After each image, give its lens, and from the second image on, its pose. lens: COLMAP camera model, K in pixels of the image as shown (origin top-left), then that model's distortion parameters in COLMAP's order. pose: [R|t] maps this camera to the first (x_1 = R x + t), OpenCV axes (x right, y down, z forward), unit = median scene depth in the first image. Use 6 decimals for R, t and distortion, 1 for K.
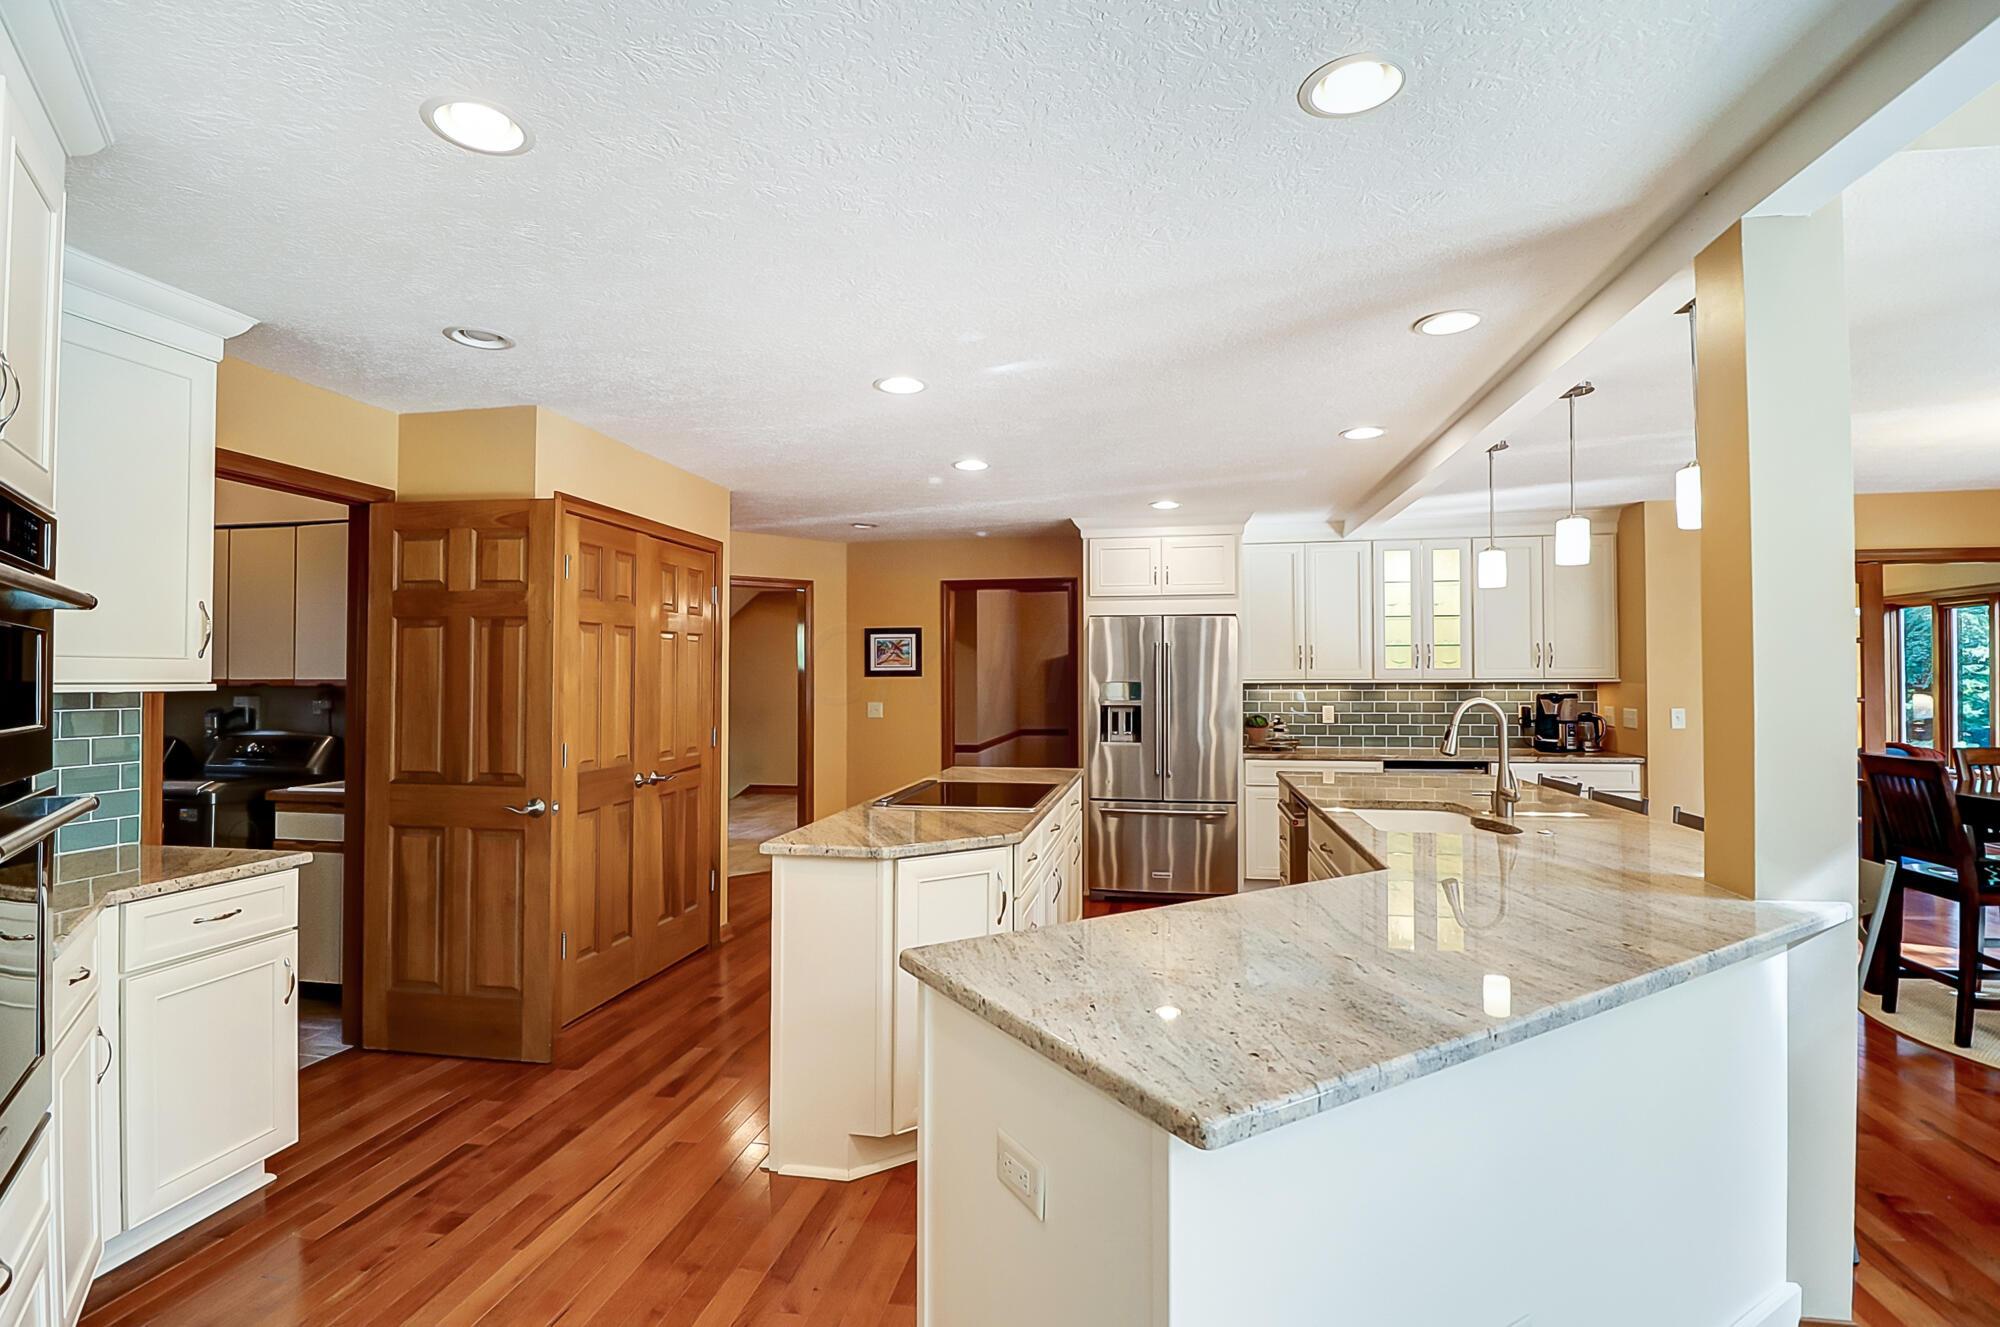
lens RADIAL K [[915.7, 0, 1000.0], [0, 915.7, 663.5], [0, 0, 1]] dist [-0.000678, -0.000023]
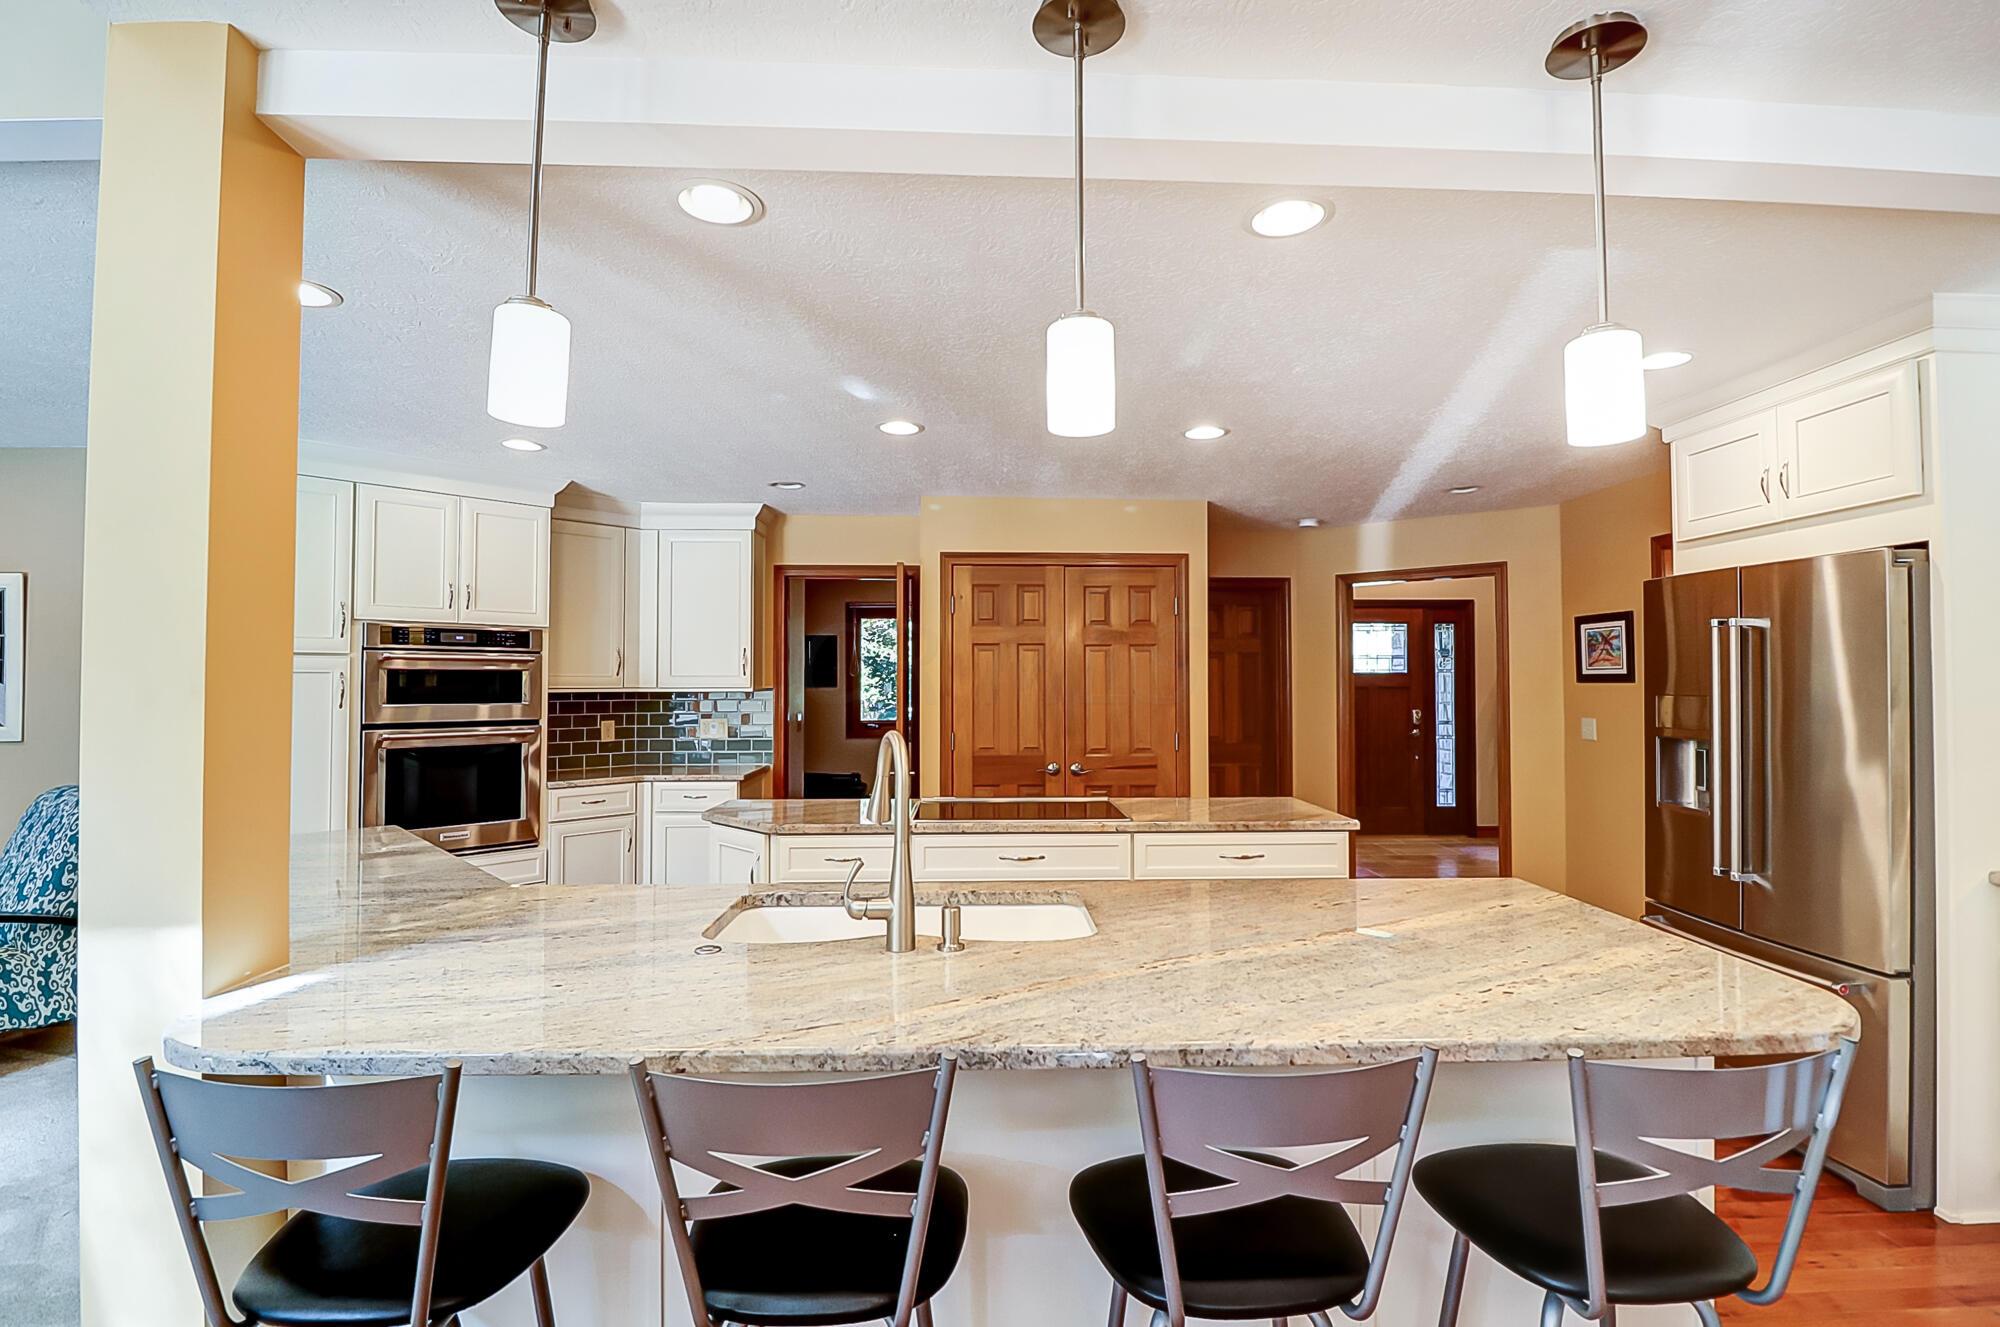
lens RADIAL K [[915.7, 0, 1000.0], [0, 915.7, 663.5], [0, 0, 1]] dist [-0.000678, -0.000023]
pose [[0.229578, -0.018410, -0.973116, 0.463061], [0.017257, 0.999741, -0.014843, 0.001991], [0.973137, -0.013385, 0.229836, 0.390674]]
